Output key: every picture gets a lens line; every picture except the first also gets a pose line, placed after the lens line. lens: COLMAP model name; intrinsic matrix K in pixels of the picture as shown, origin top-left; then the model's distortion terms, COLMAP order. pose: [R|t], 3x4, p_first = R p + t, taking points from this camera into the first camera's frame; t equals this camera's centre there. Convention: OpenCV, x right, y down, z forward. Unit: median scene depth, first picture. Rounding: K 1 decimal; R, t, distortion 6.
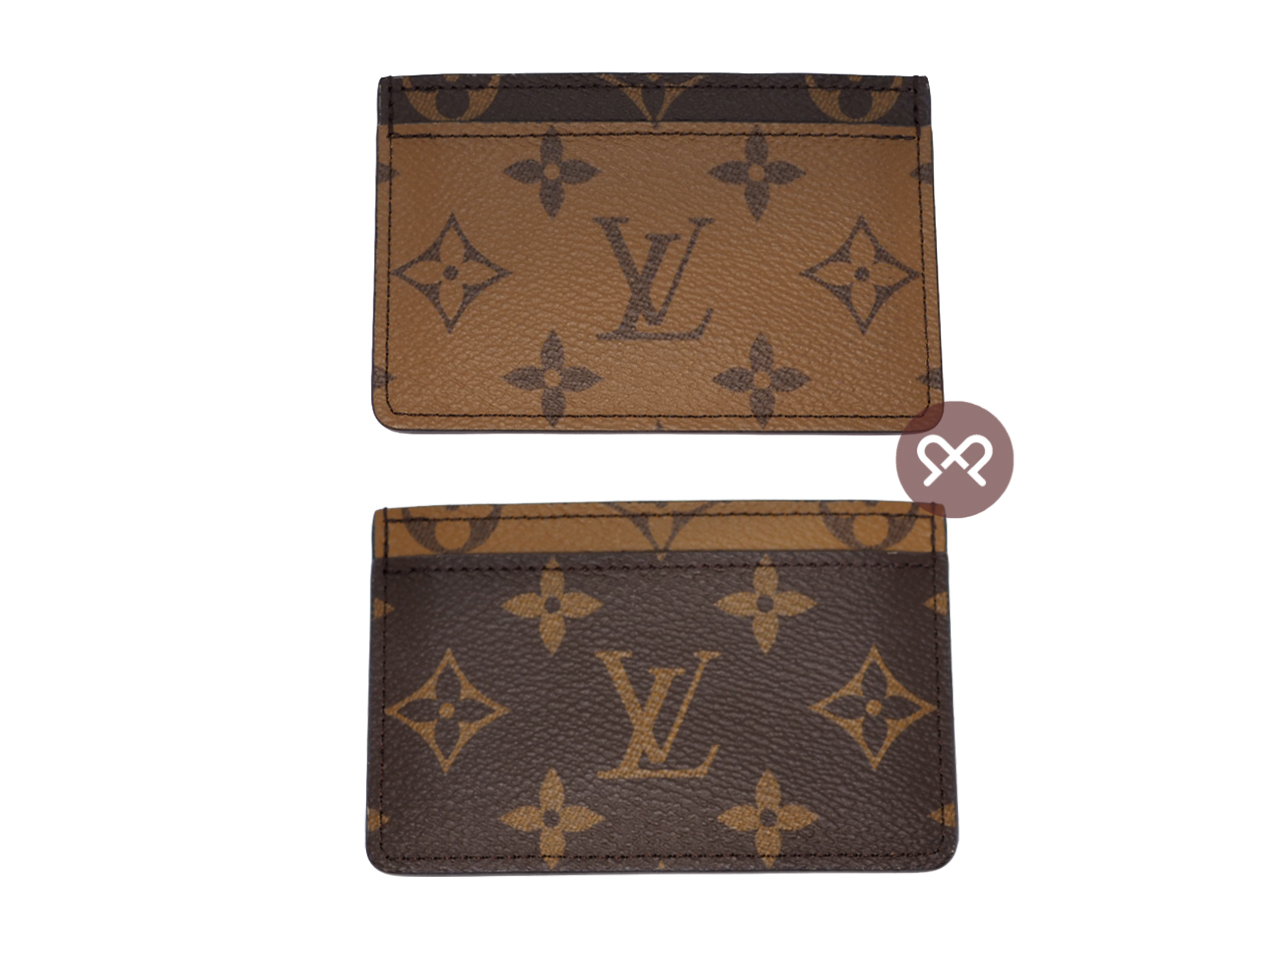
lens RADIAL K [[2259.1, 0, 637.9], [0, 2259.1, 480.0], [0, 0, 1]] dist [-0.021093, 0.000000]
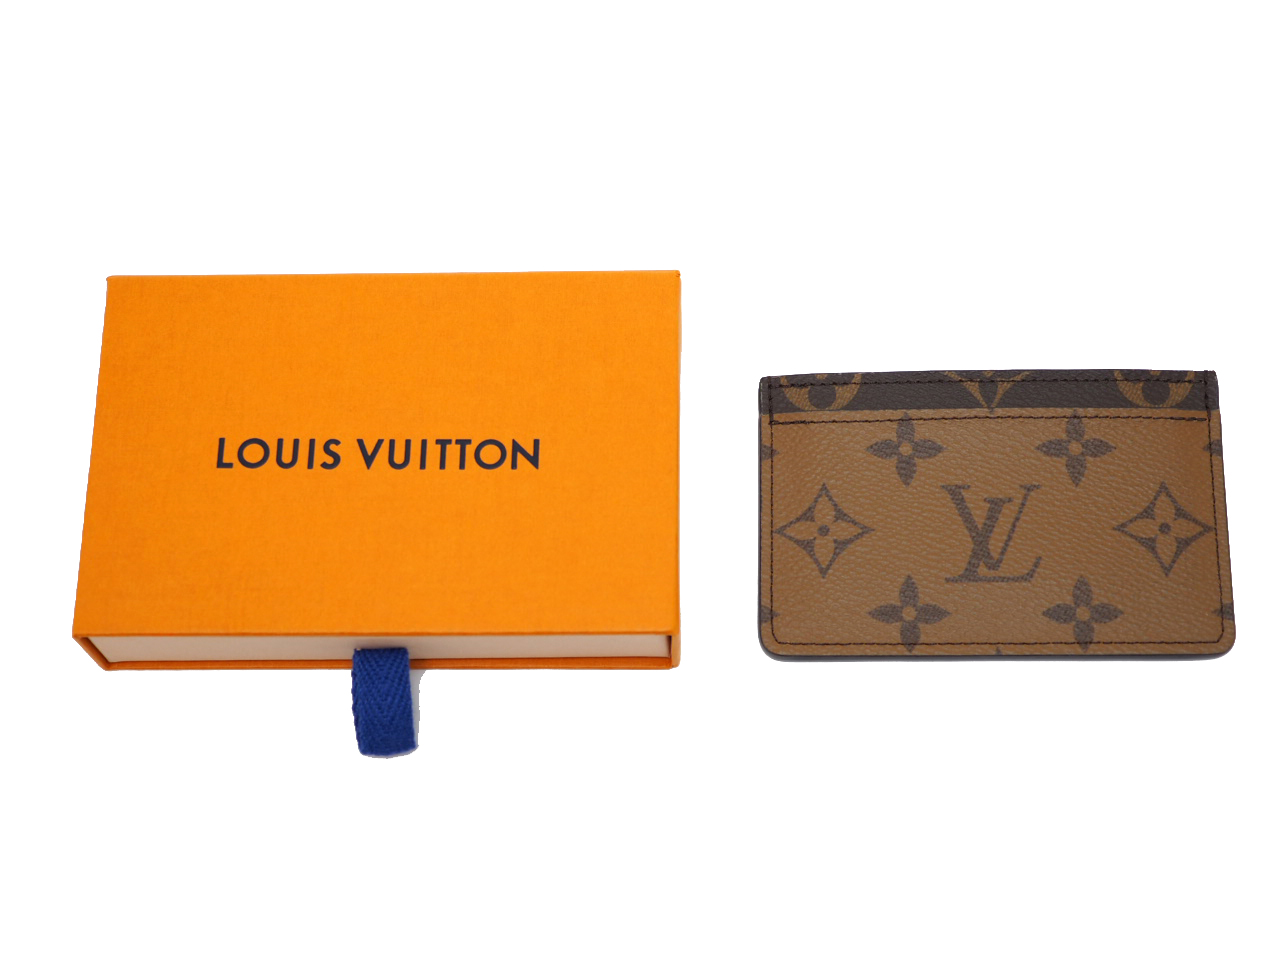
lens RADIAL K [[2259.1, 0, 641.0], [0, 2259.1, 479.7], [0, 0, 1]] dist [-0.021093, 0.000000]
pose [[0.992896, -0.001949, -0.118971, -0.035996], [-0.015580, 0.989127, -0.146237, 0.064265], [0.117962, 0.147052, 0.982070, -0.231654]]
